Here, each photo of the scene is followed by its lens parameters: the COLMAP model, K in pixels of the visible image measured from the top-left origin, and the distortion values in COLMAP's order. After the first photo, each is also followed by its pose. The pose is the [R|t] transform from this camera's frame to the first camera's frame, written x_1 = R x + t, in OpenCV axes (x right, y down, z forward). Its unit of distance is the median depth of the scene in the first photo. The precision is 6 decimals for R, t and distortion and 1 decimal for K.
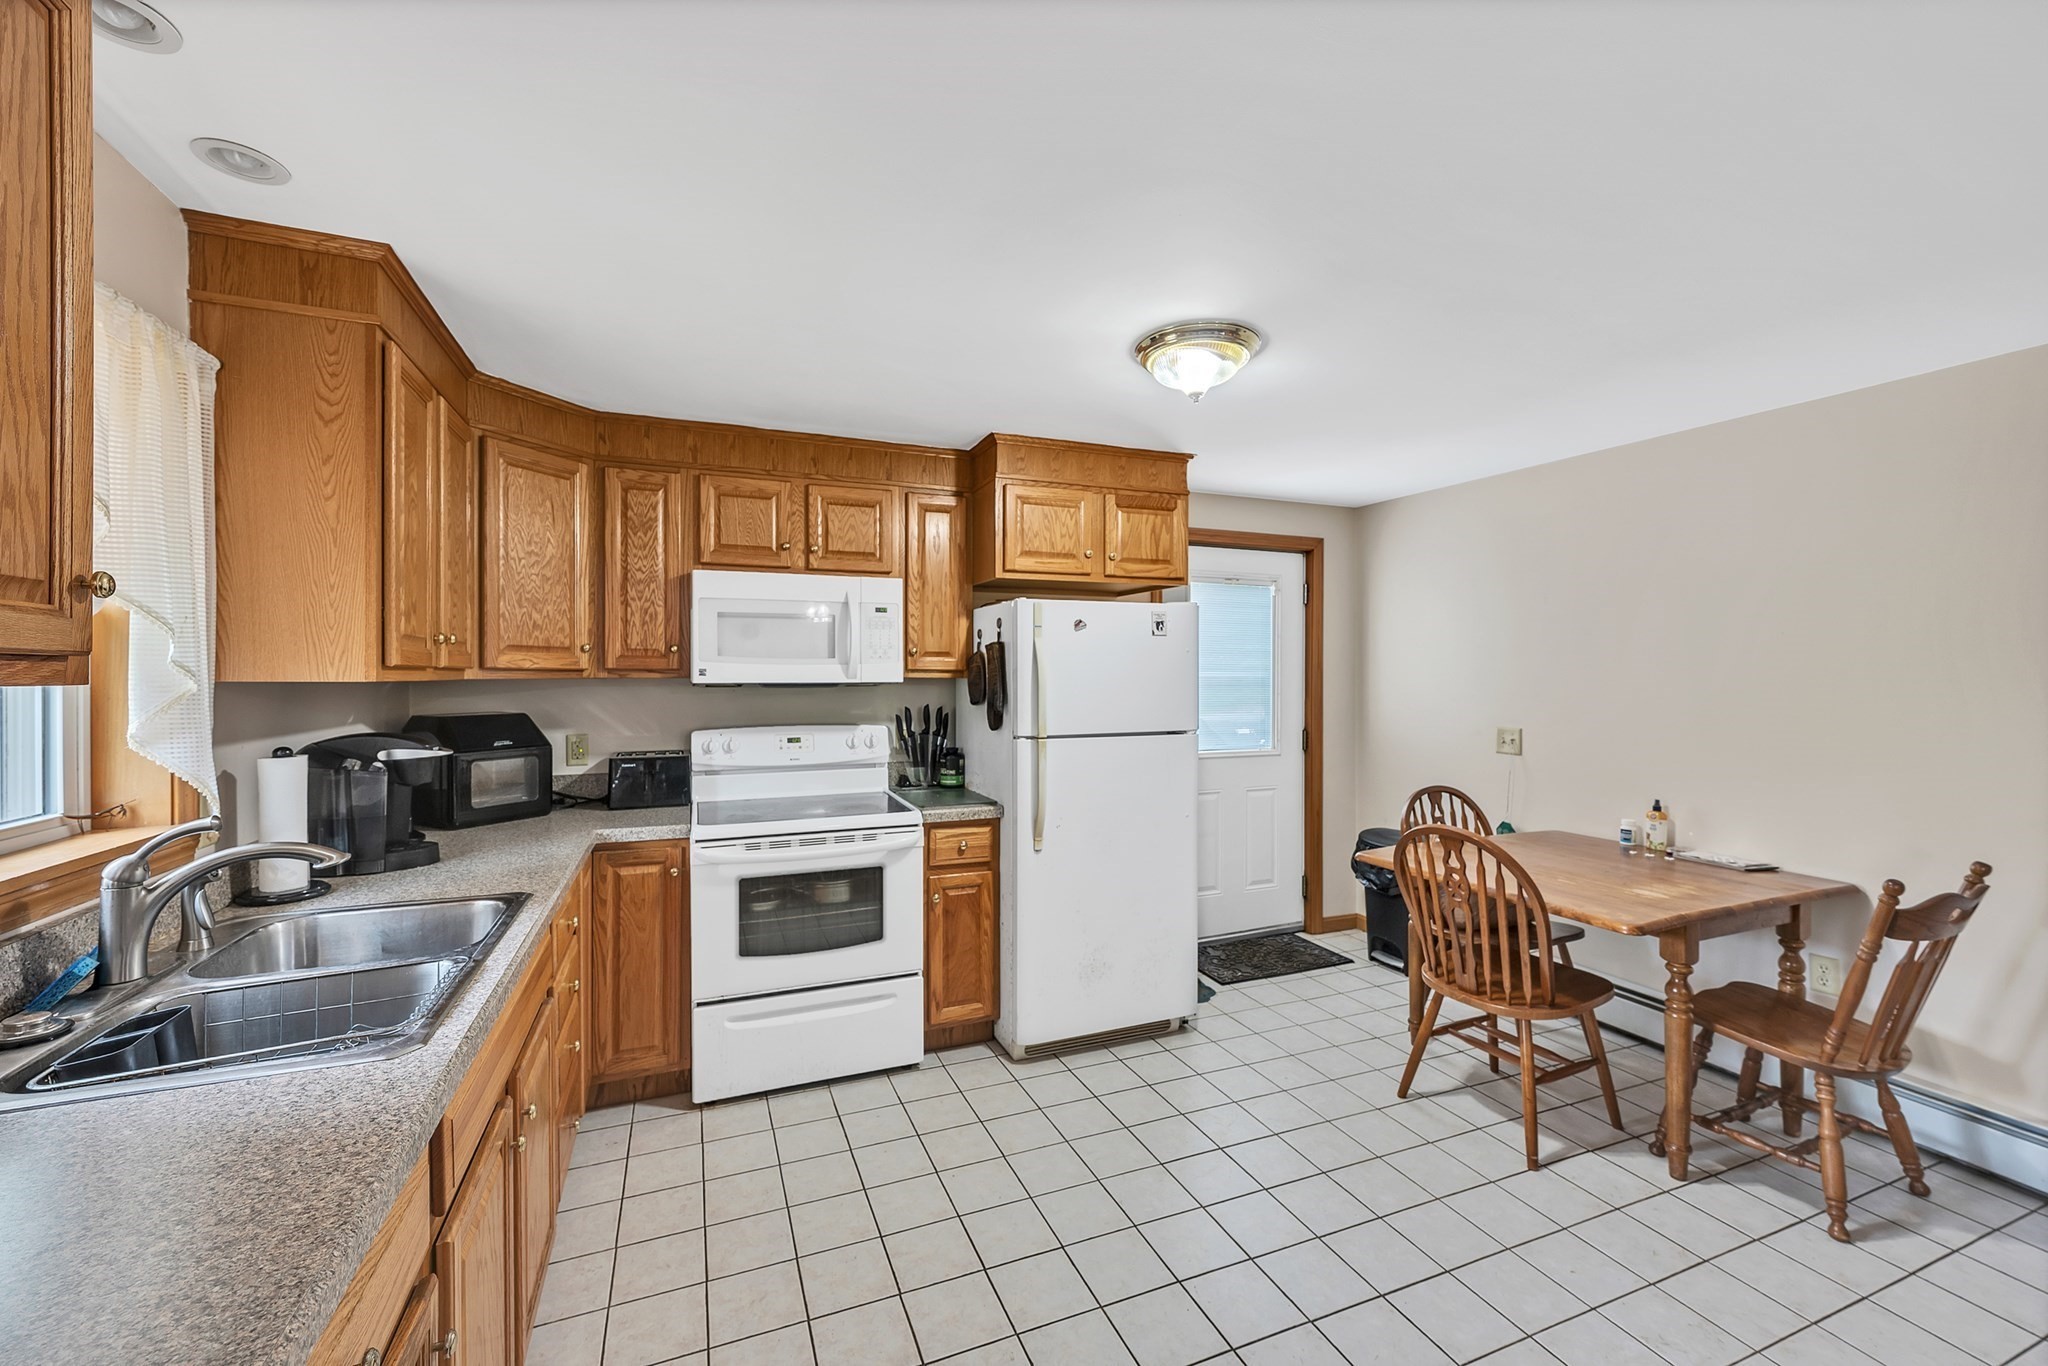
lens RADIAL K [[829.7, 0, 1022.4], [0, 829.7, 677.2], [0, 0, 1]] dist [-0.001555, 0.000005]
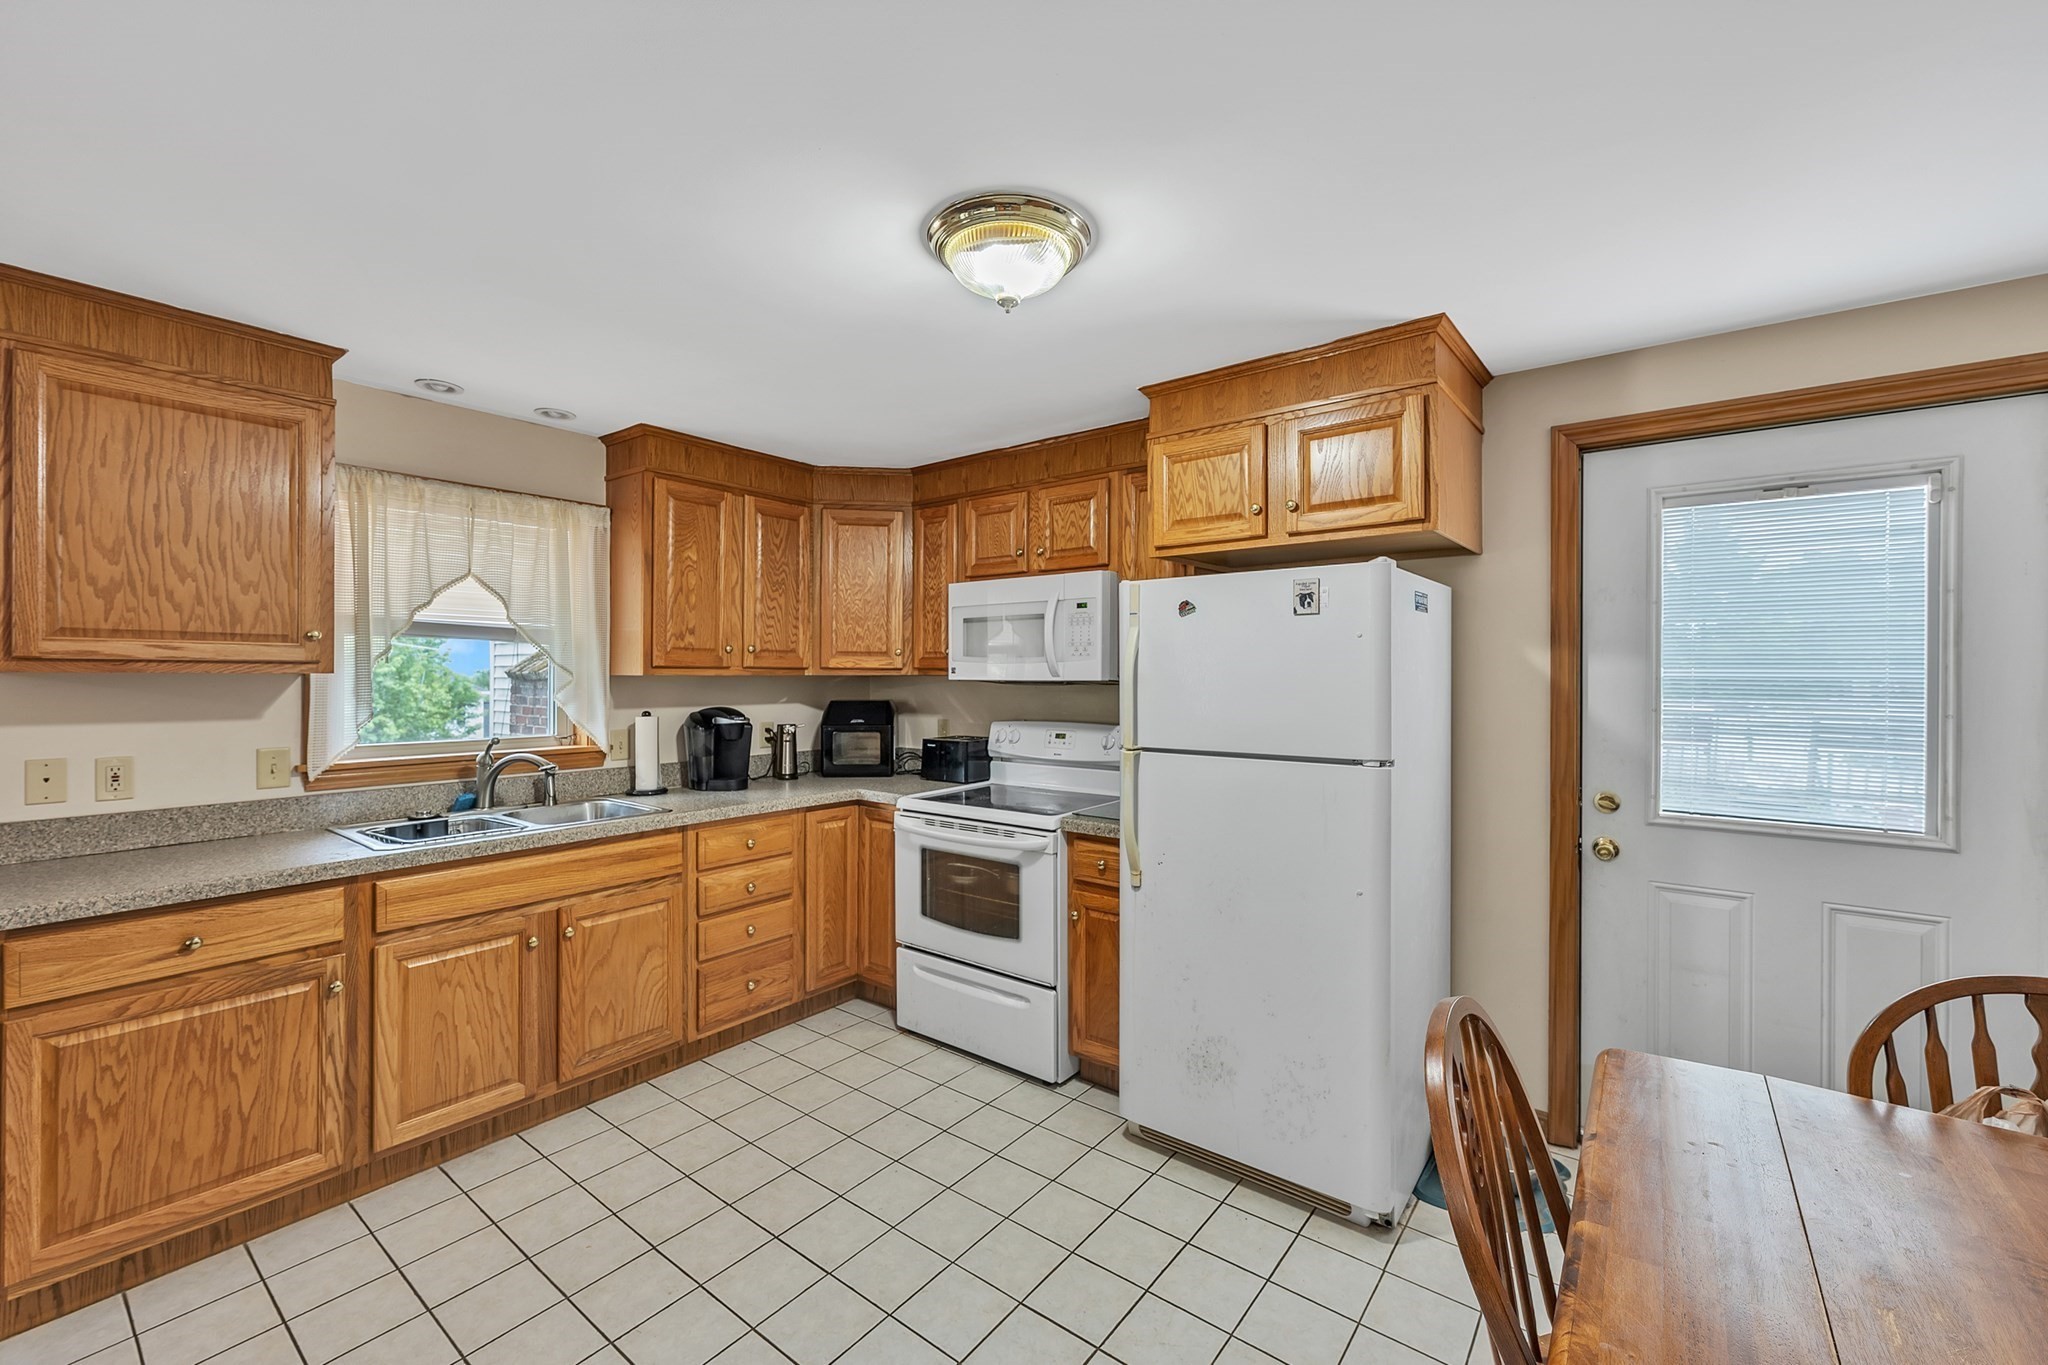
lens RADIAL K [[829.7, 0, 1027.5], [0, 829.7, 677.4], [0, 0, 1]] dist [-0.001555, 0.000005]
pose [[0.497926, 0.004628, -0.867207, 0.680742], [-0.006125, 0.999980, 0.001820, 0.000938], [0.867198, 0.004405, 0.497944, 0.502867]]
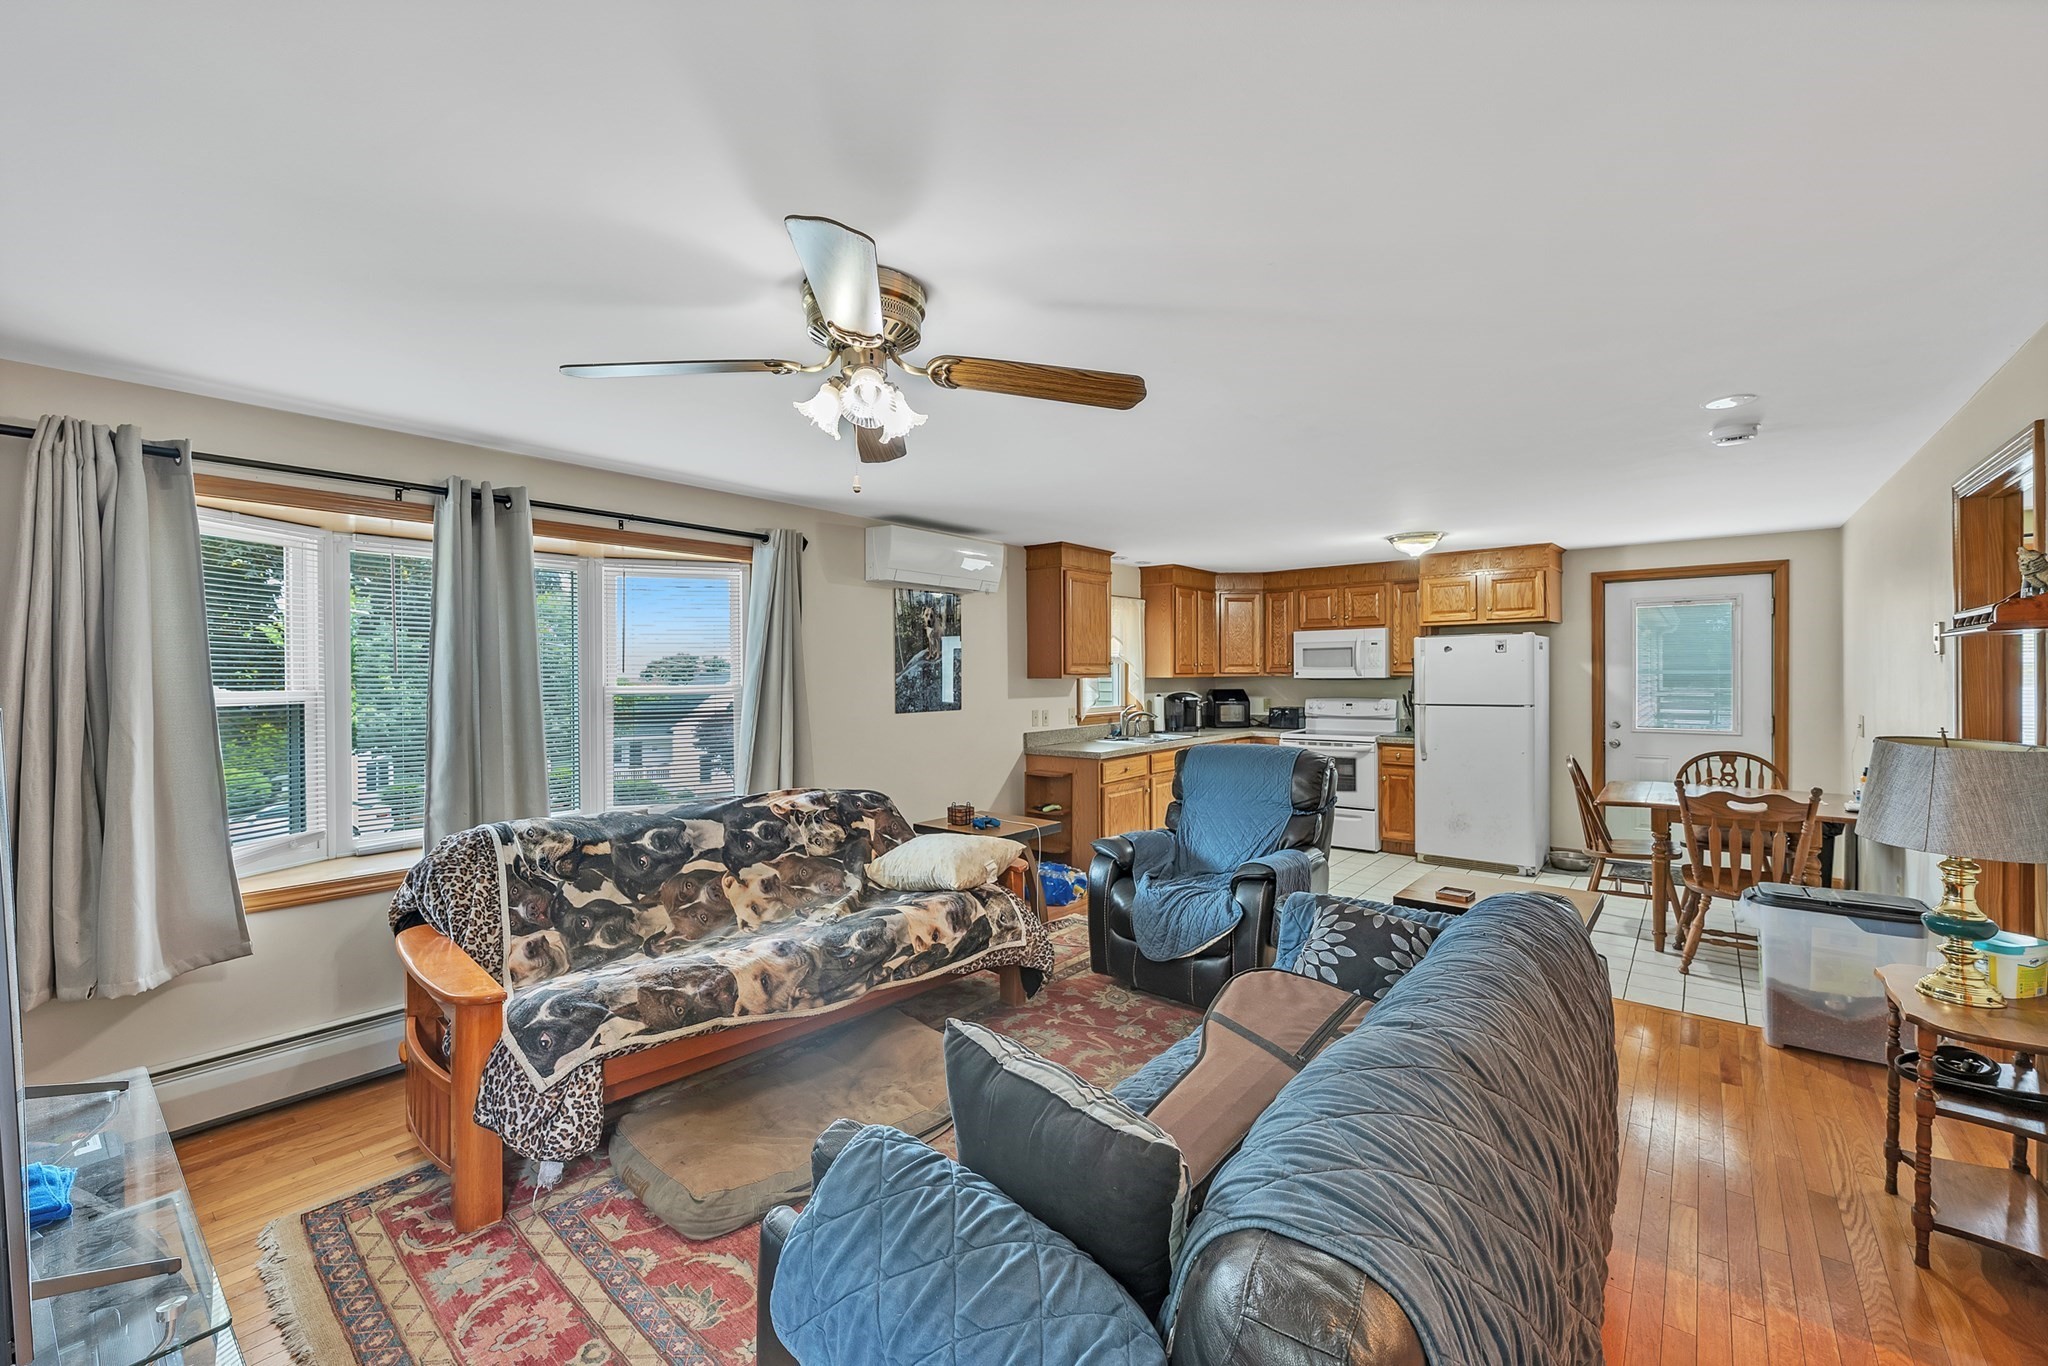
lens RADIAL K [[829.7, 0, 1024.6], [0, 829.7, 687.3], [0, 0, 1]] dist [-0.001555, 0.000005]
pose [[0.474686, 0.009731, -0.880101, 1.371780], [0.004042, 0.999904, 0.013235, -0.001331], [0.880146, -0.009840, 0.474601, -0.857165]]
